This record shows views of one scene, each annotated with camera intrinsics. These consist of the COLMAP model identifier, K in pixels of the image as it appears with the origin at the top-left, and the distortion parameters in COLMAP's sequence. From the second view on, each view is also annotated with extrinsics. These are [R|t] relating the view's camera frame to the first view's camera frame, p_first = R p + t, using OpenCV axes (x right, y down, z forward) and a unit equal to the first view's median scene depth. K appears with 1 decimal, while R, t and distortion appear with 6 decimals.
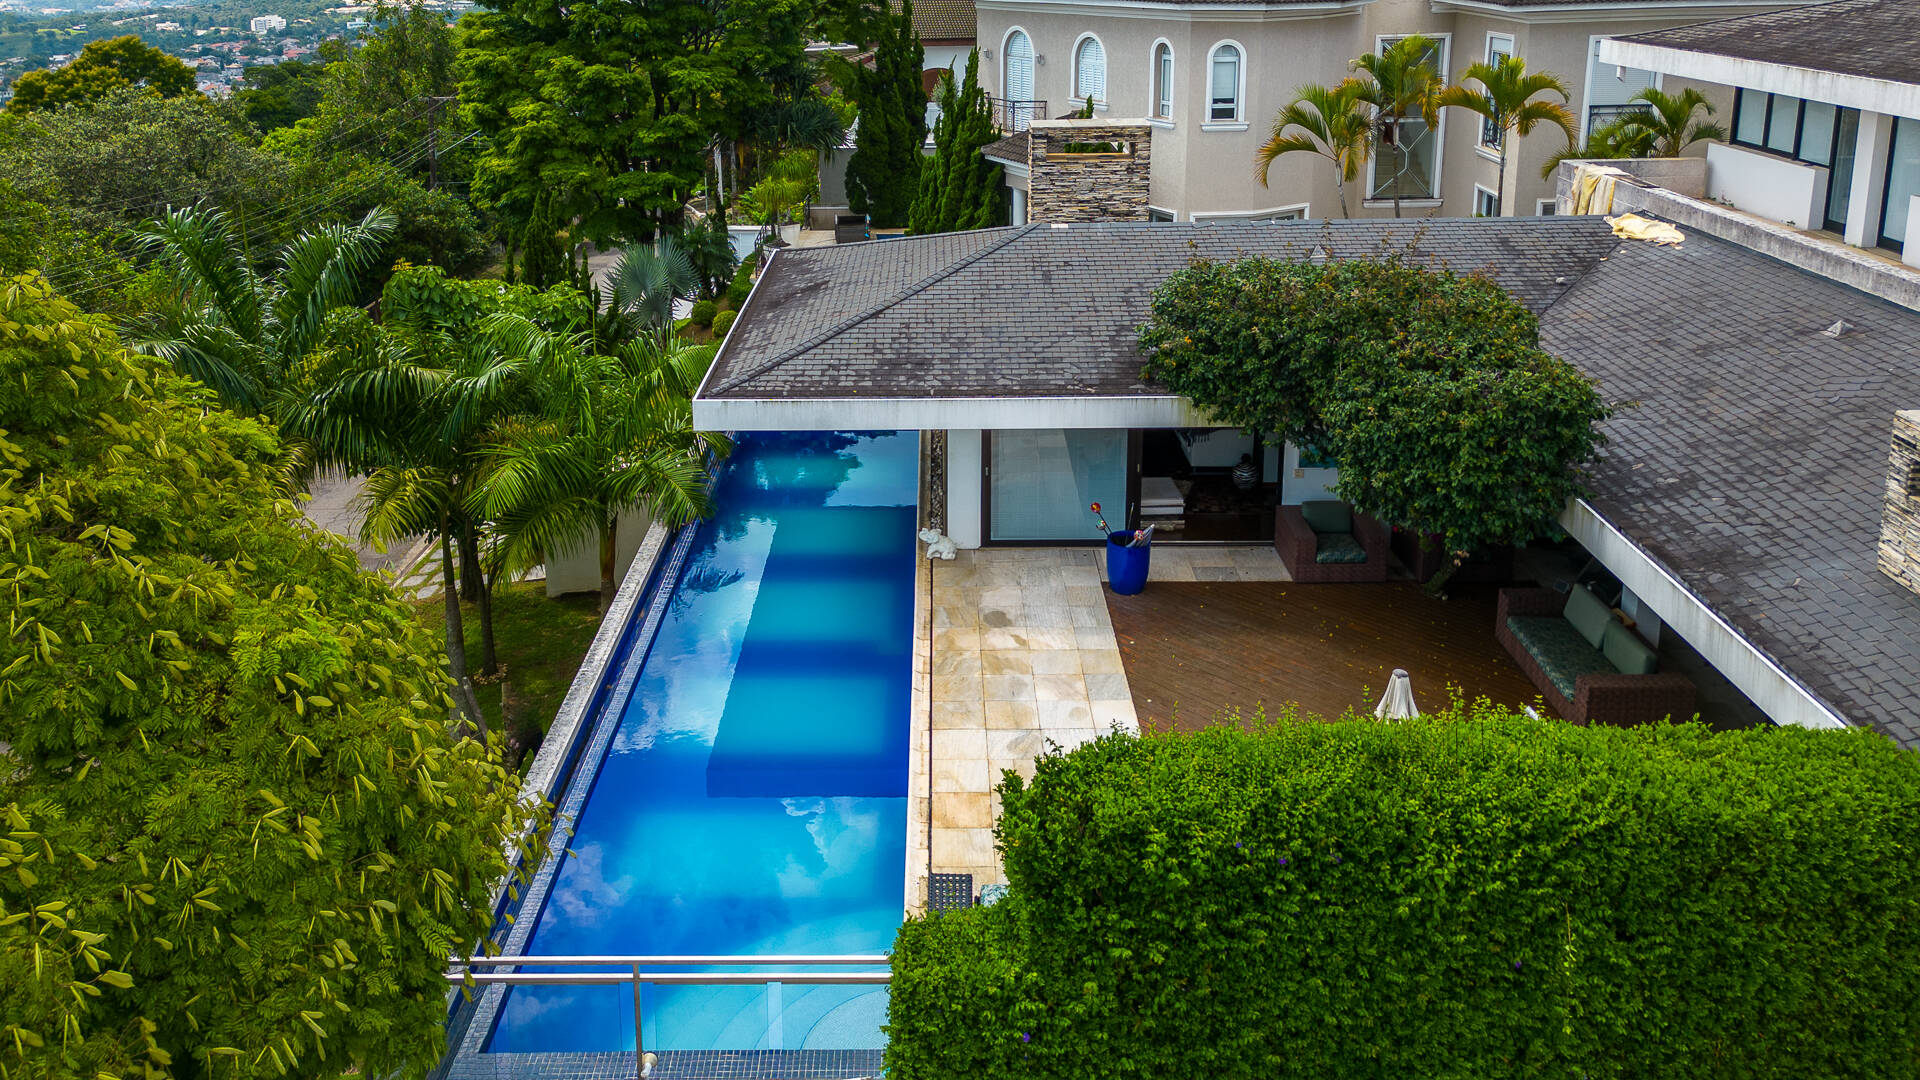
lens RADIAL K [[2723.7, 0, 960.0], [0, 2723.7, 540.0], [0, 0, 1]] dist [0.372198, -2.230704]
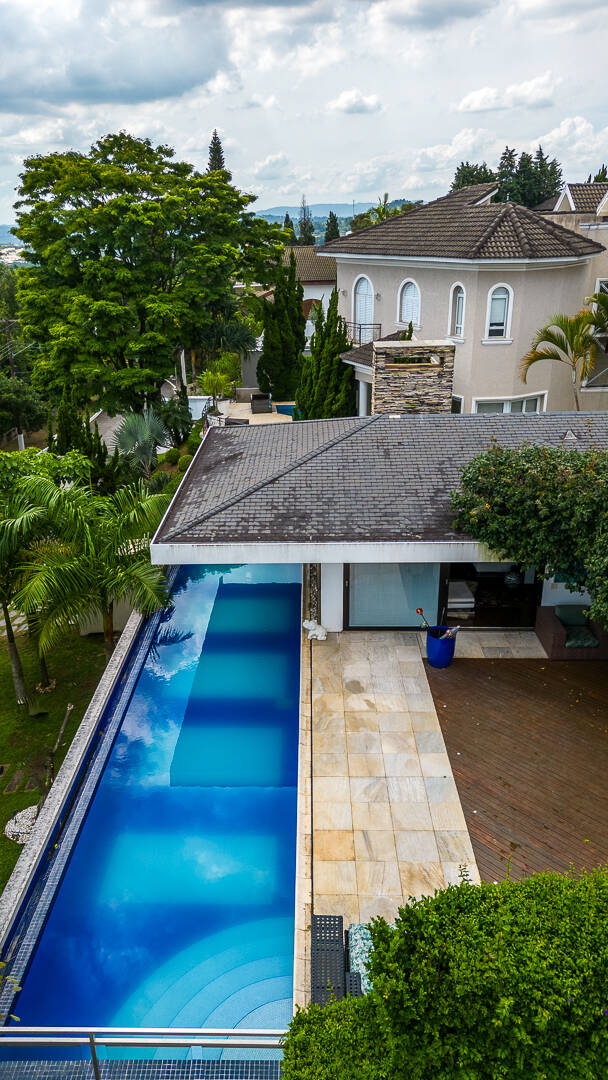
lens RADIAL K [[742.0, 0, 304.0], [0, 742.0, 540.0], [0, 0, 1]] dist [0.103356, -0.113531]
pose [[0.999930, -0.003823, -0.011223, -0.009217], [0.005808, 0.983175, 0.182576, -0.123363], [0.010336, -0.182628, 0.983128, 0.584997]]
